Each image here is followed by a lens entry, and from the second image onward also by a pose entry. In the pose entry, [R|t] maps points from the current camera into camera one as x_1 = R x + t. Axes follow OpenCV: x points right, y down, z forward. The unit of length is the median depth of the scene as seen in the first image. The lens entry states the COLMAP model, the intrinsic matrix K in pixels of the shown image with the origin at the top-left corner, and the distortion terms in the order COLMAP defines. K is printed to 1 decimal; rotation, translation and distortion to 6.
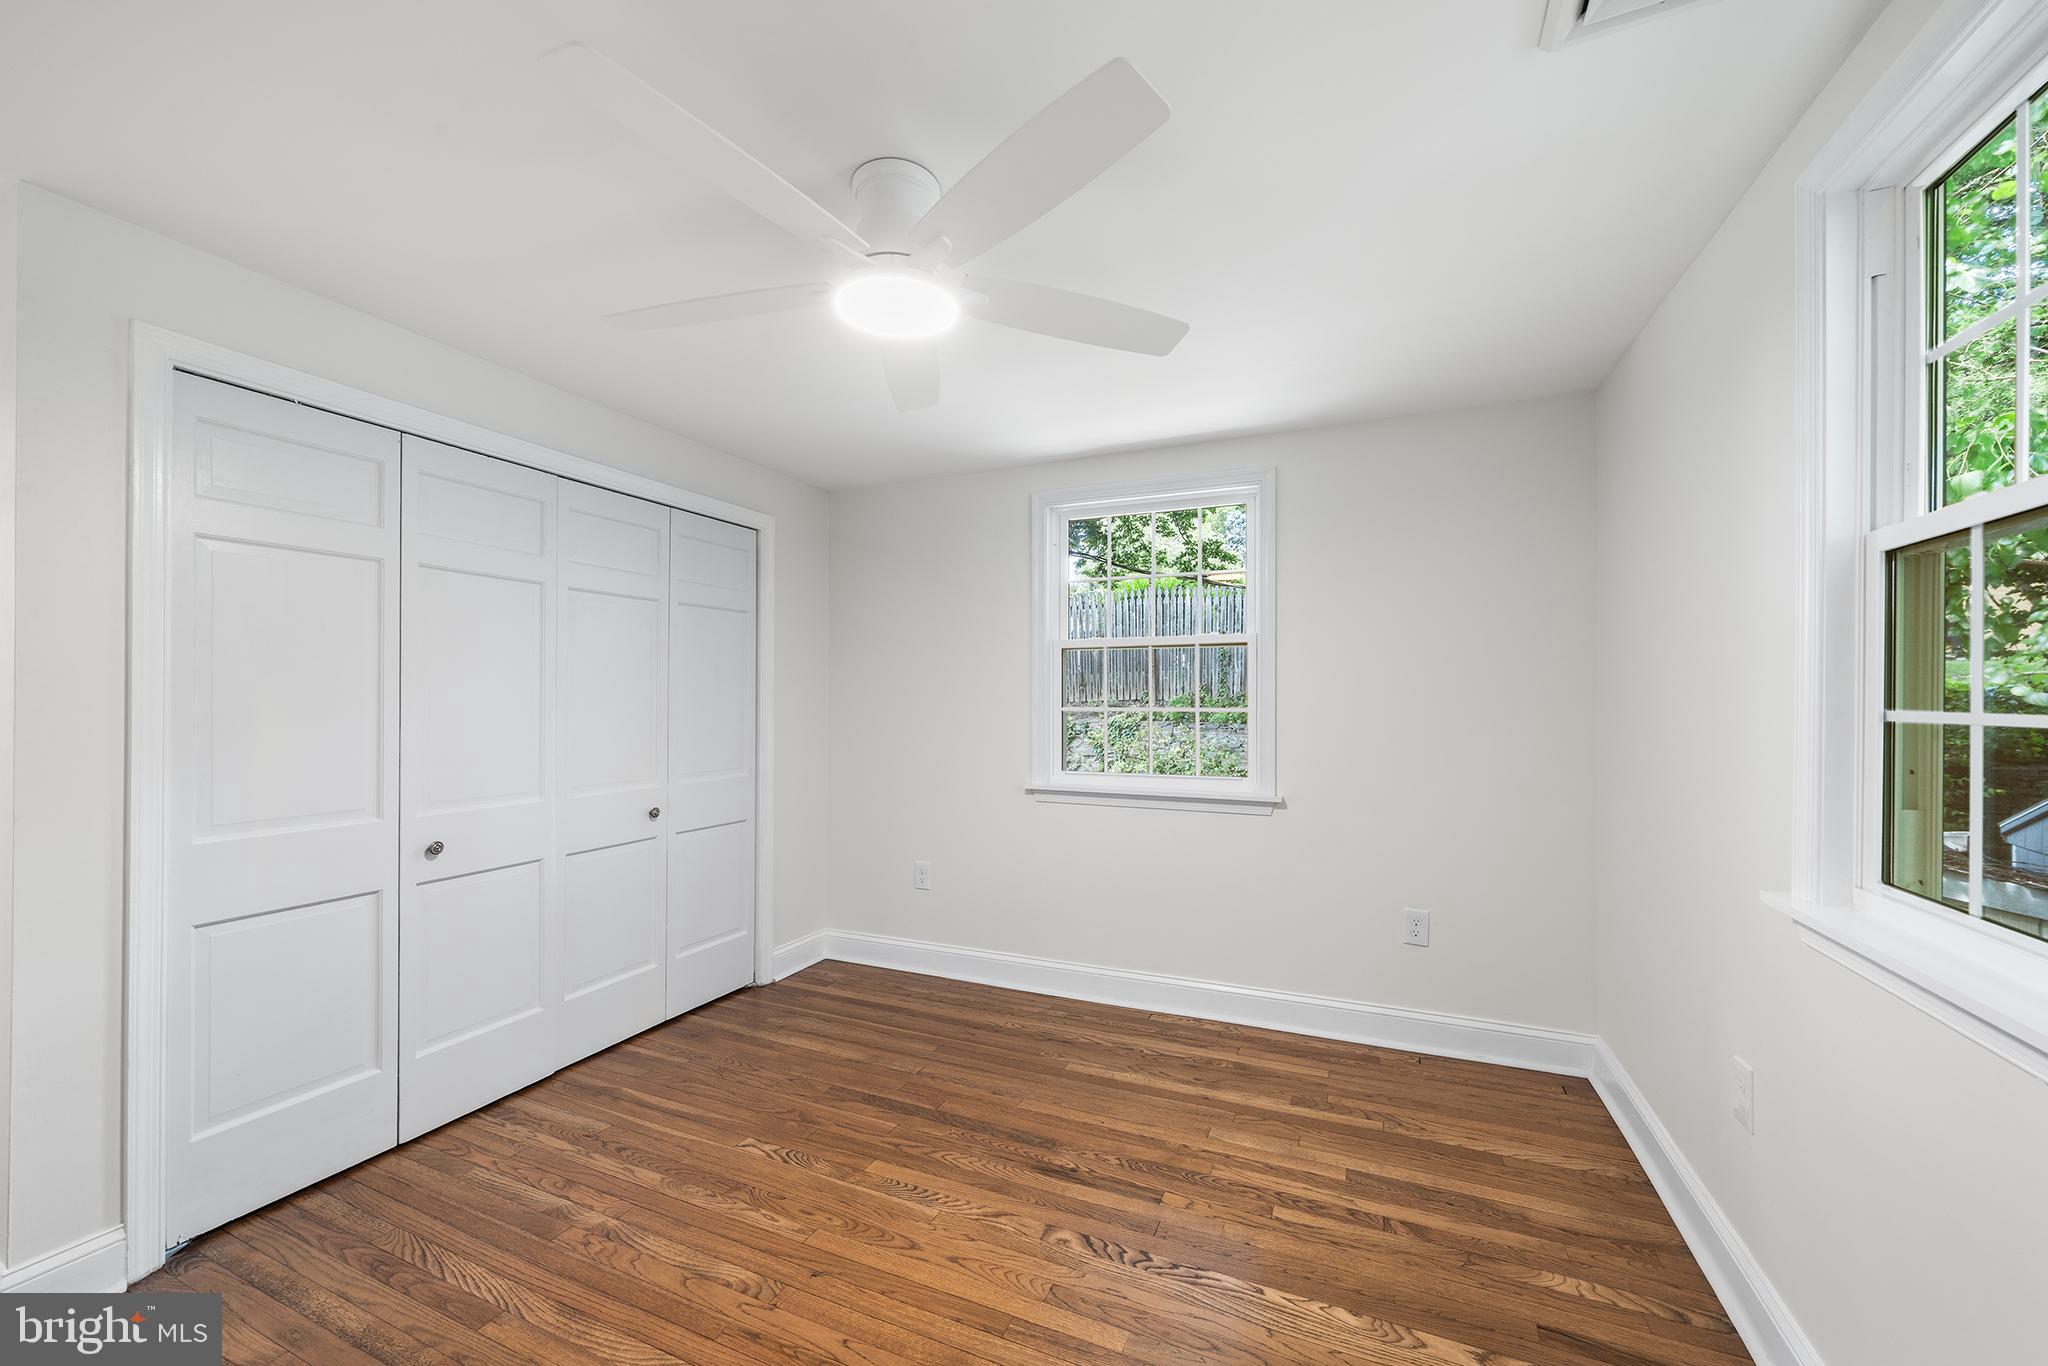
lens RADIAL K [[794.1, 0, 1024.0], [0, 794.1, 683.0], [0, 0, 1]] dist [0.000379, 0.000086]
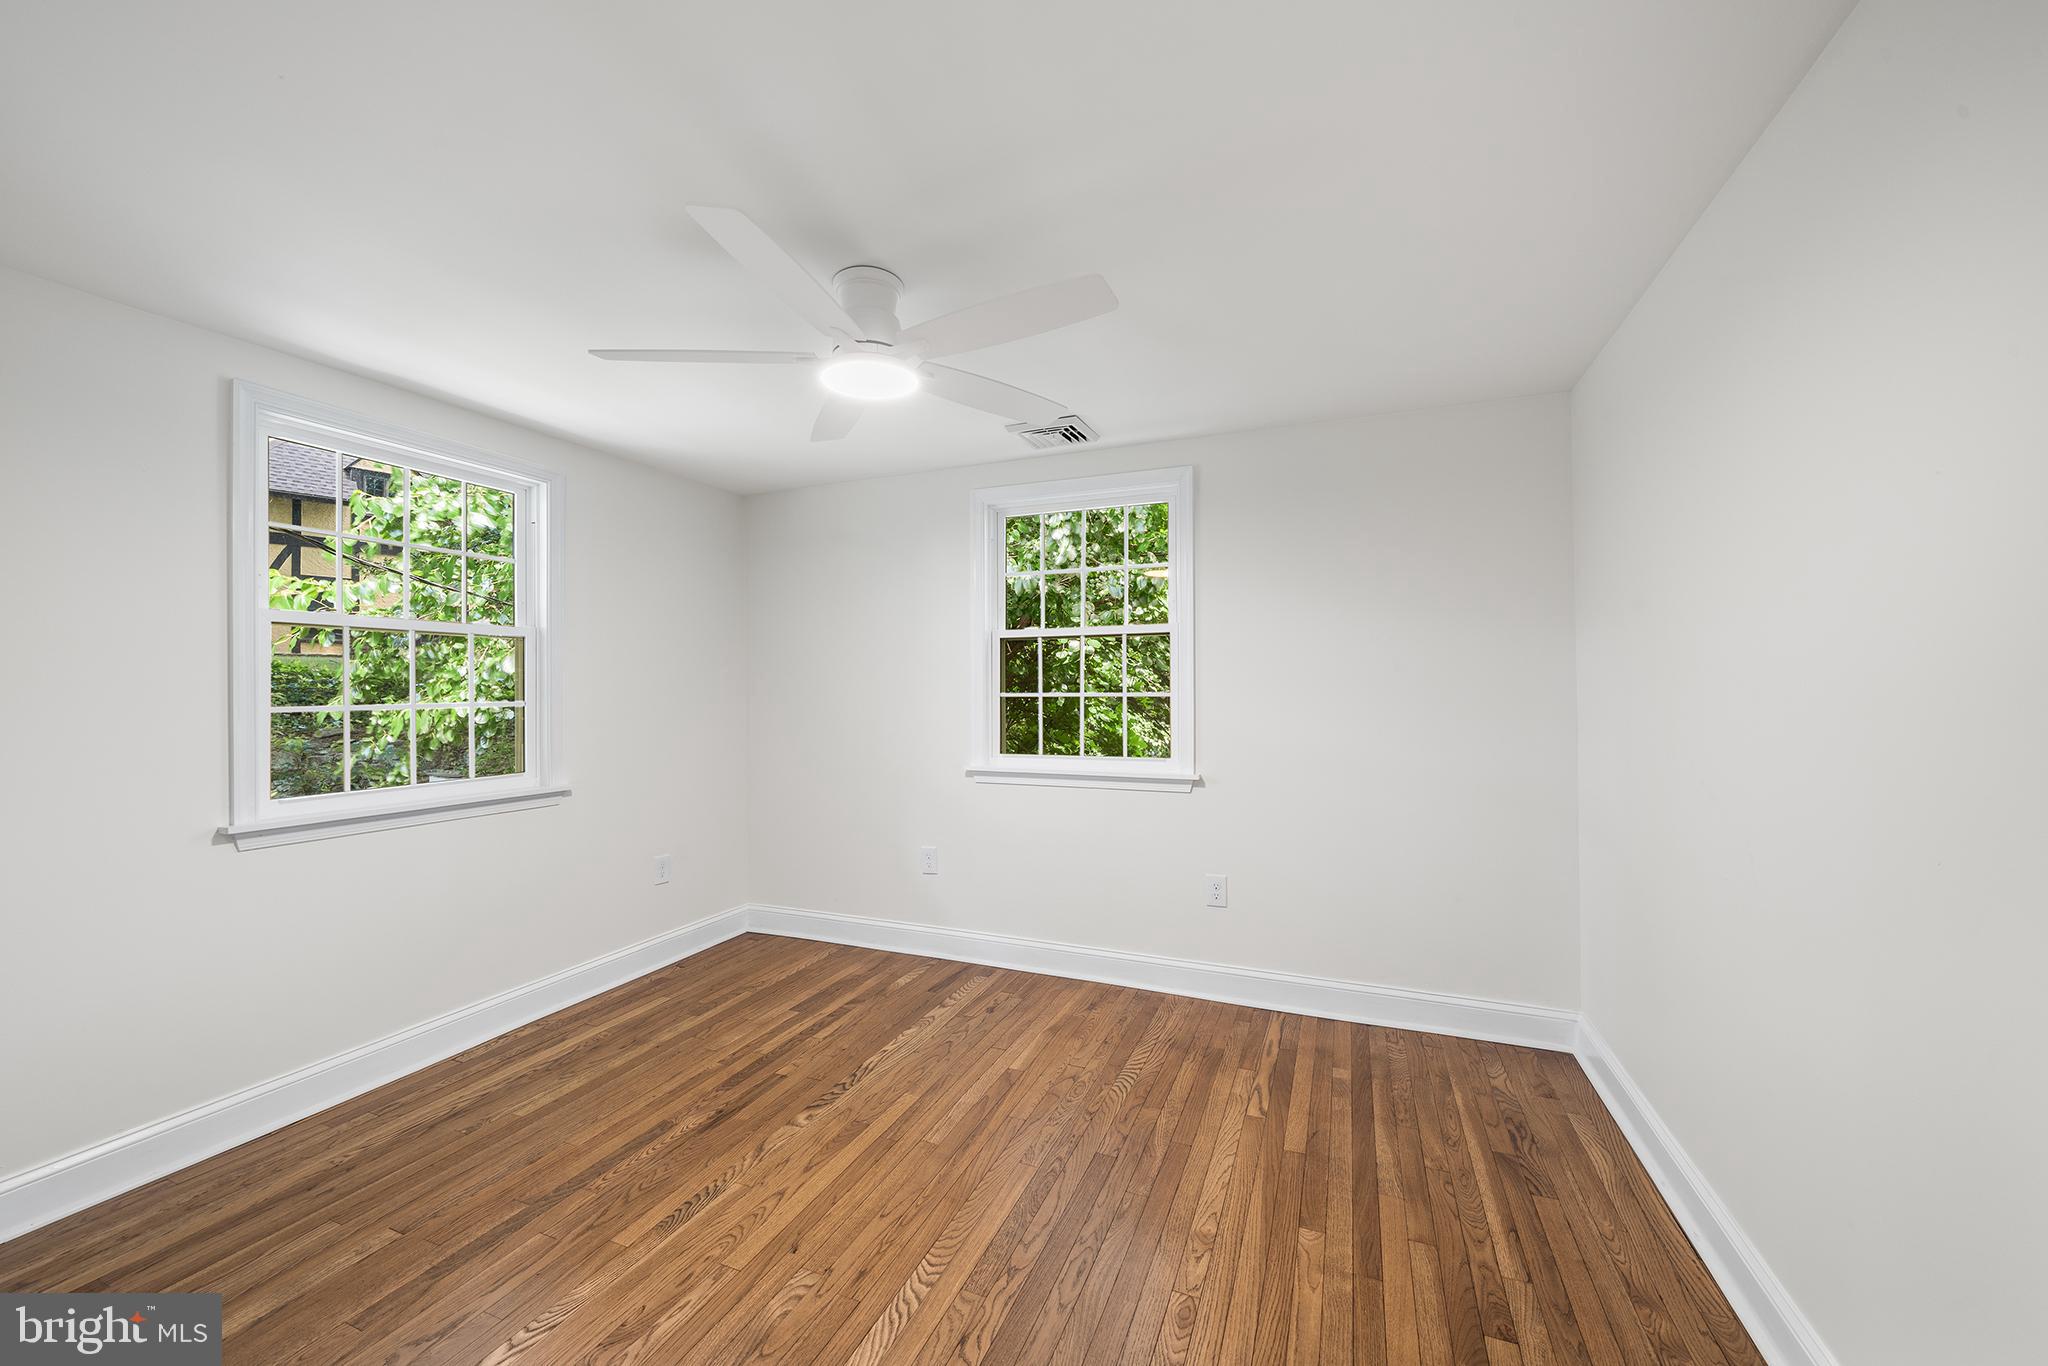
lens RADIAL K [[794.1, 0, 1024.0], [0, 794.1, 683.0], [0, 0, 1]] dist [0.000379, 0.000086]
pose [[-0.031545, 0.008219, 0.999469, -1.050412], [-0.009898, 0.999915, -0.008535, 0.014119], [-0.999453, -0.010162, -0.031461, 0.598552]]
